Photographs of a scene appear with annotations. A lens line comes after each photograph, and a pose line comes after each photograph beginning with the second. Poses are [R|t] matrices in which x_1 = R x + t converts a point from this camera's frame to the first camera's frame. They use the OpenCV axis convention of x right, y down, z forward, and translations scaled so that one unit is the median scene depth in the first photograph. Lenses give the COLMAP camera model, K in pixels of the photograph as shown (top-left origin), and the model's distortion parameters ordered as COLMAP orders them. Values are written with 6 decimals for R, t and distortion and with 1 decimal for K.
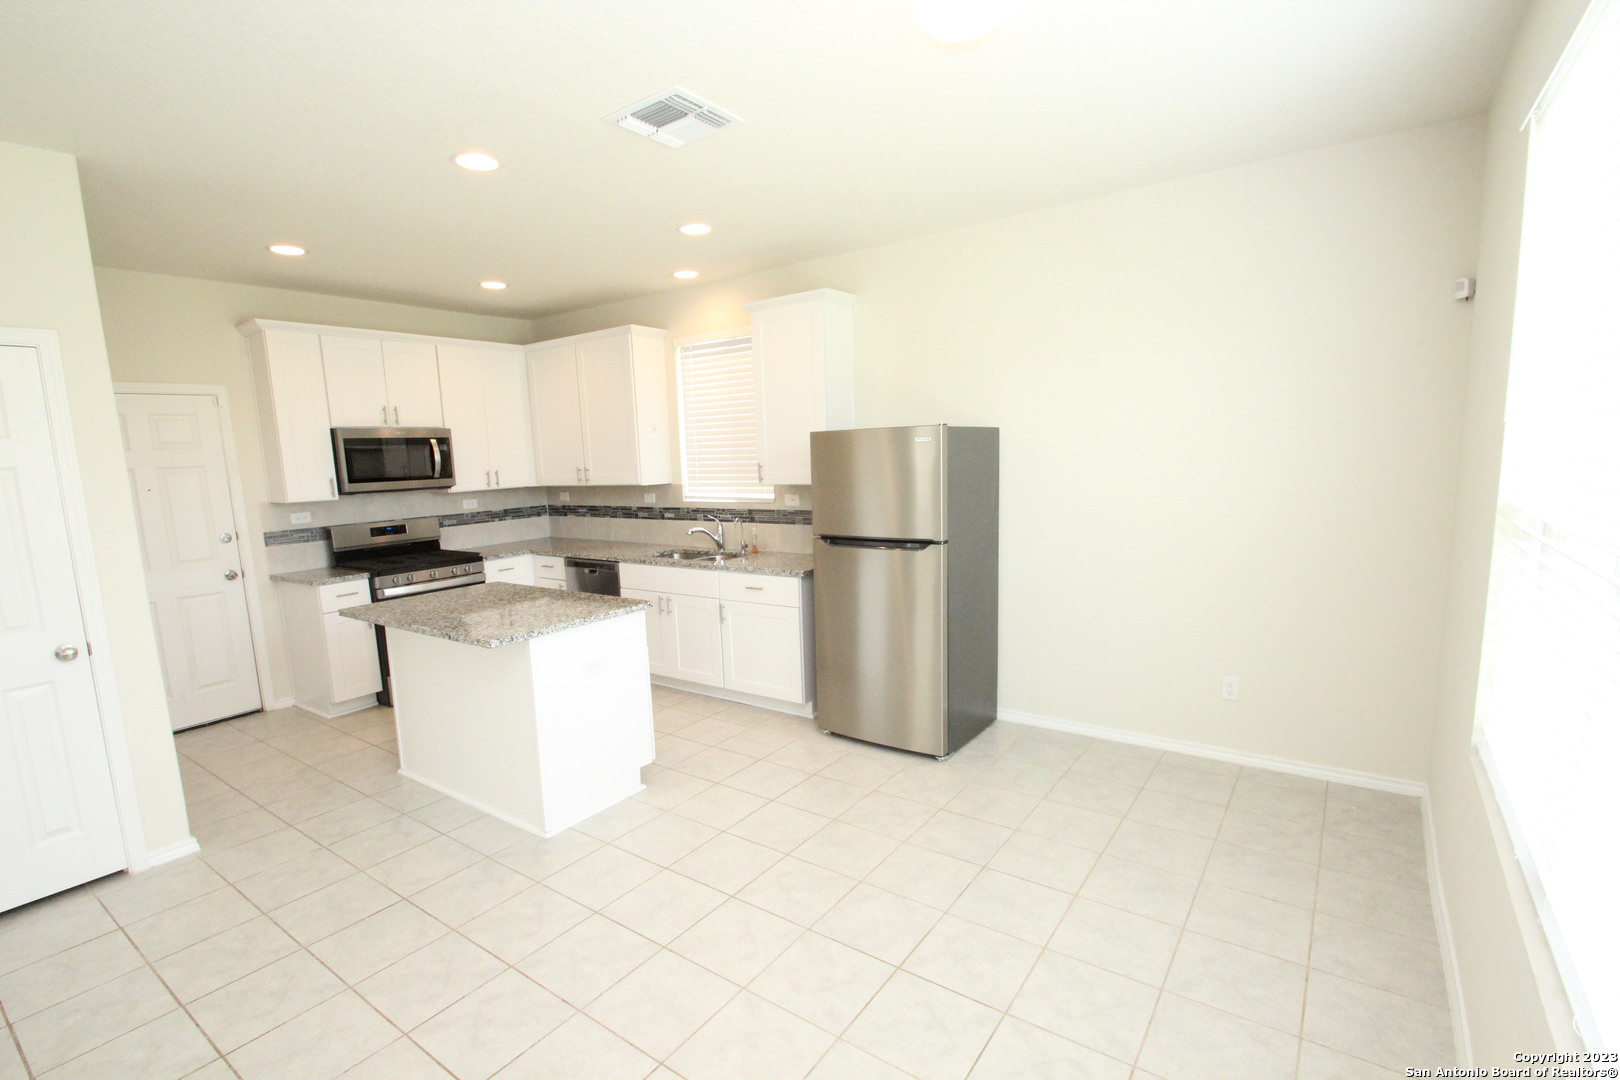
lens RADIAL K [[751.8, 0, 786.8], [0, 751.8, 565.4], [0, 0, 1]] dist [0.010407, -0.013082]
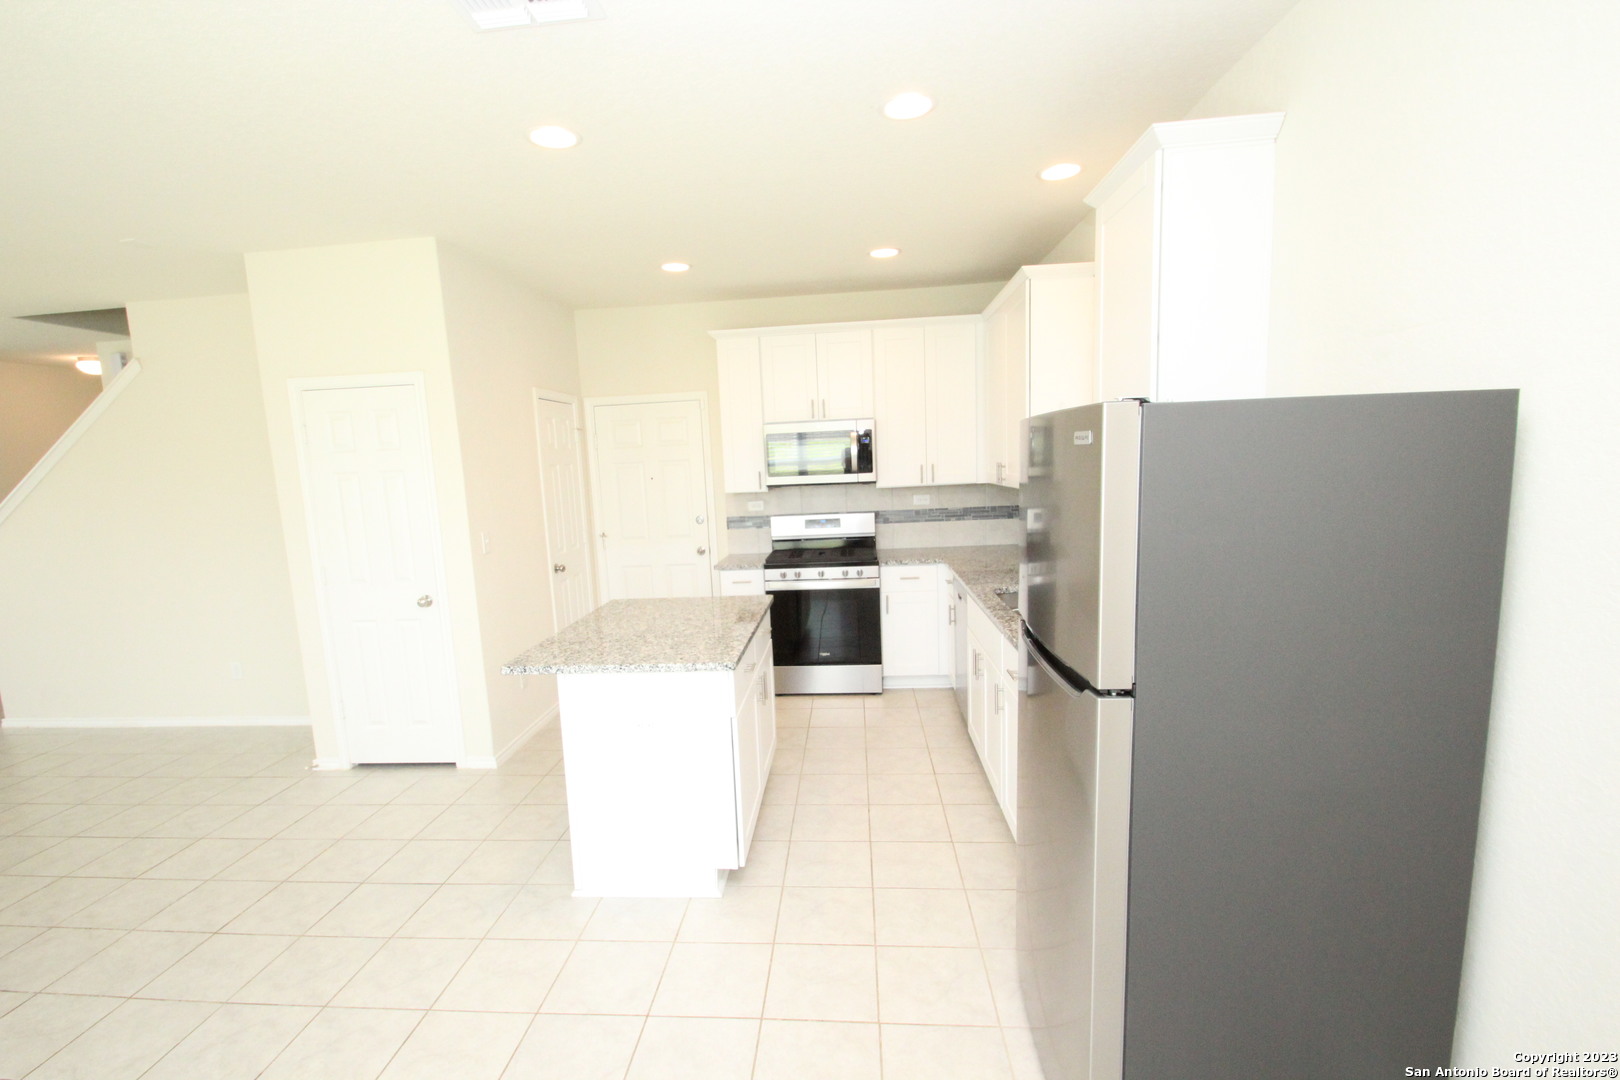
lens RADIAL K [[751.8, 0, 786.8], [0, 751.8, 565.4], [0, 0, 1]] dist [0.010407, -0.013082]
pose [[0.524252, 0.134111, -0.840936, 0.307263], [-0.103772, 0.990222, 0.093226, -0.080939], [0.845216, 0.038392, 0.533043, 0.432125]]
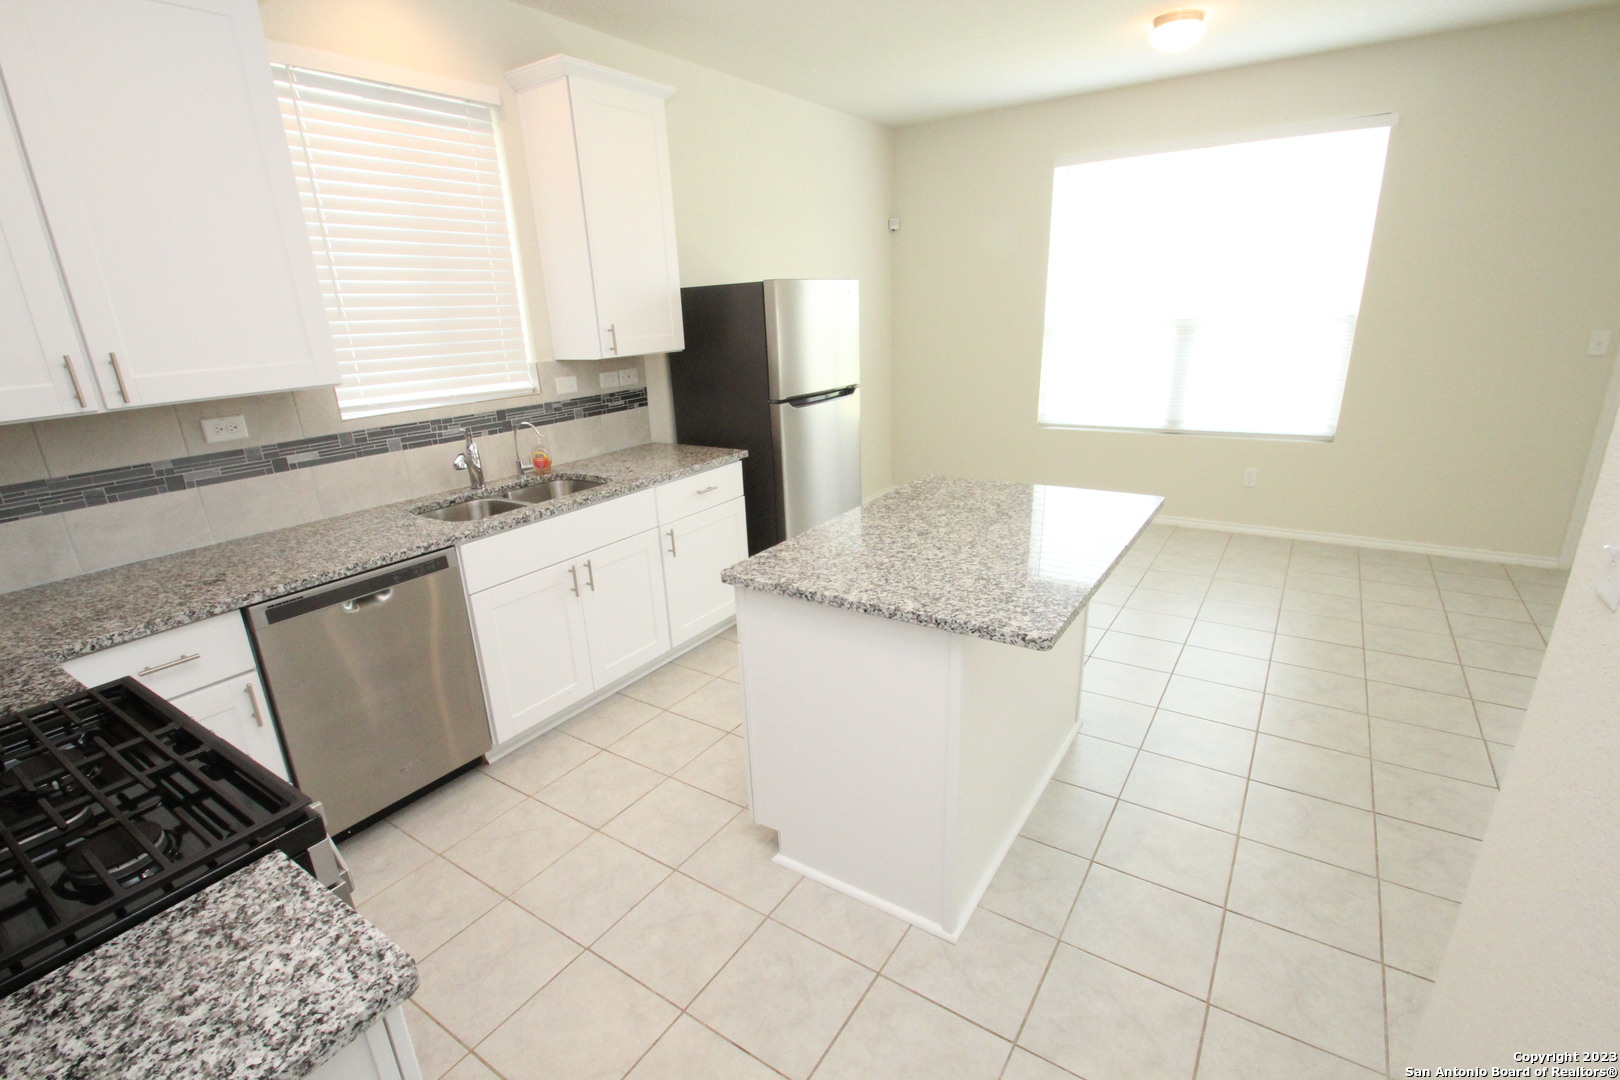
lens RADIAL K [[751.8, 0, 786.8], [0, 751.8, 565.4], [0, 0, 1]] dist [0.010407, -0.013082]
pose [[-0.033742, -0.289124, 0.956697, -0.670445], [0.193079, 0.937323, 0.290079, -0.087478], [-0.980603, 0.194506, 0.024197, 0.771109]]
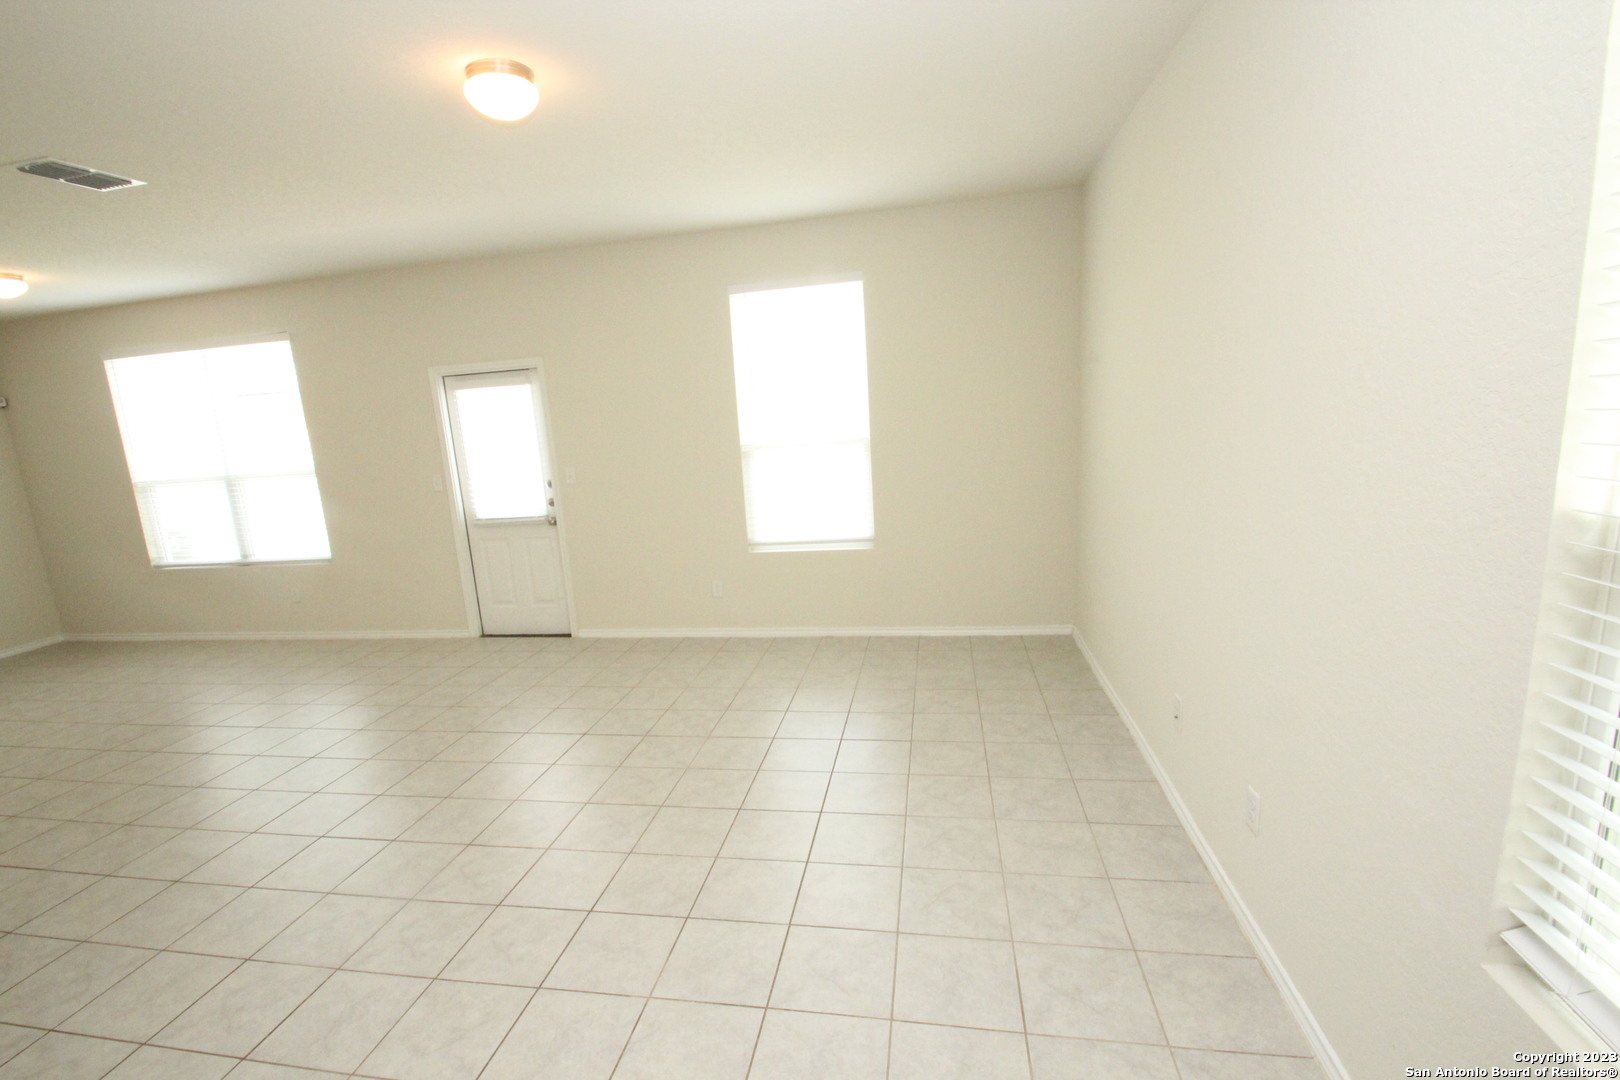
lens RADIAL K [[751.8, 0, 786.8], [0, 751.8, 565.4], [0, 0, 1]] dist [0.010407, -0.013082]
pose [[-0.427679, -0.118667, 0.896108, -1.135045], [0.219161, 0.948154, 0.230157, 0.044475], [-0.876960, 0.294825, -0.379498, -0.018982]]
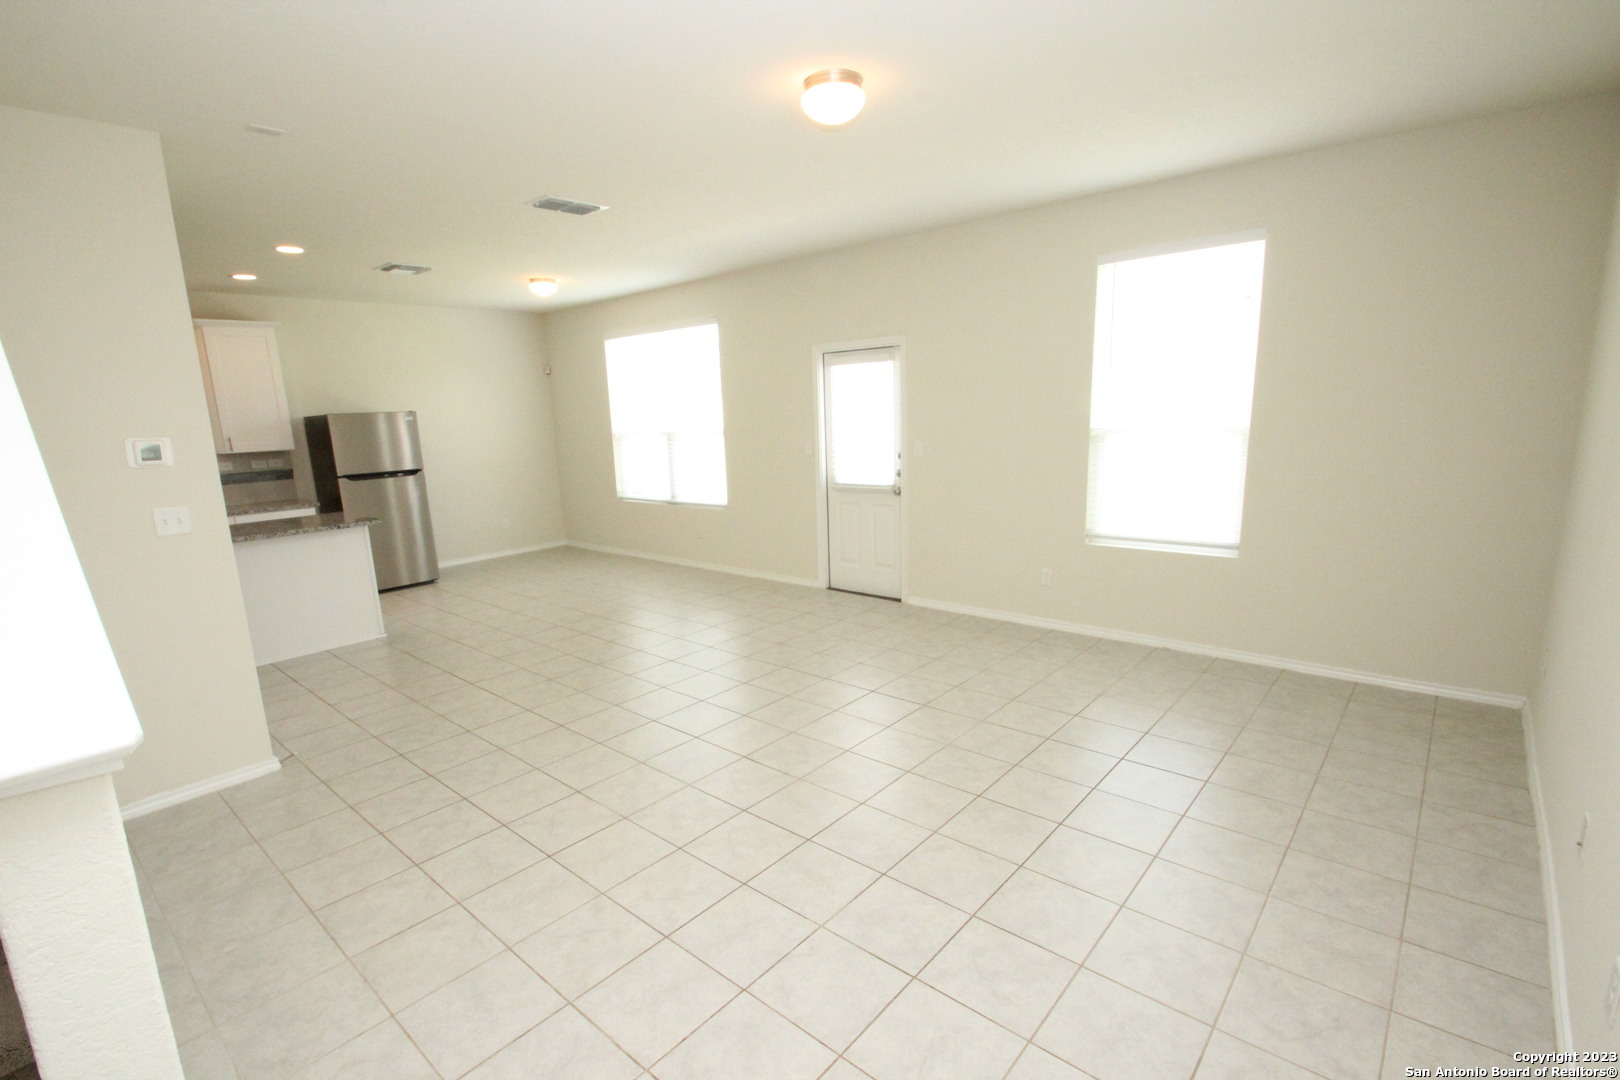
lens RADIAL K [[751.8, 0, 786.8], [0, 751.8, 565.4], [0, 0, 1]] dist [0.010407, -0.013082]
pose [[0.096860, -0.175359, 0.979728, -1.172809], [0.186301, 0.970153, 0.155226, 0.059482], [-0.977706, 0.167489, 0.126639, -0.112913]]
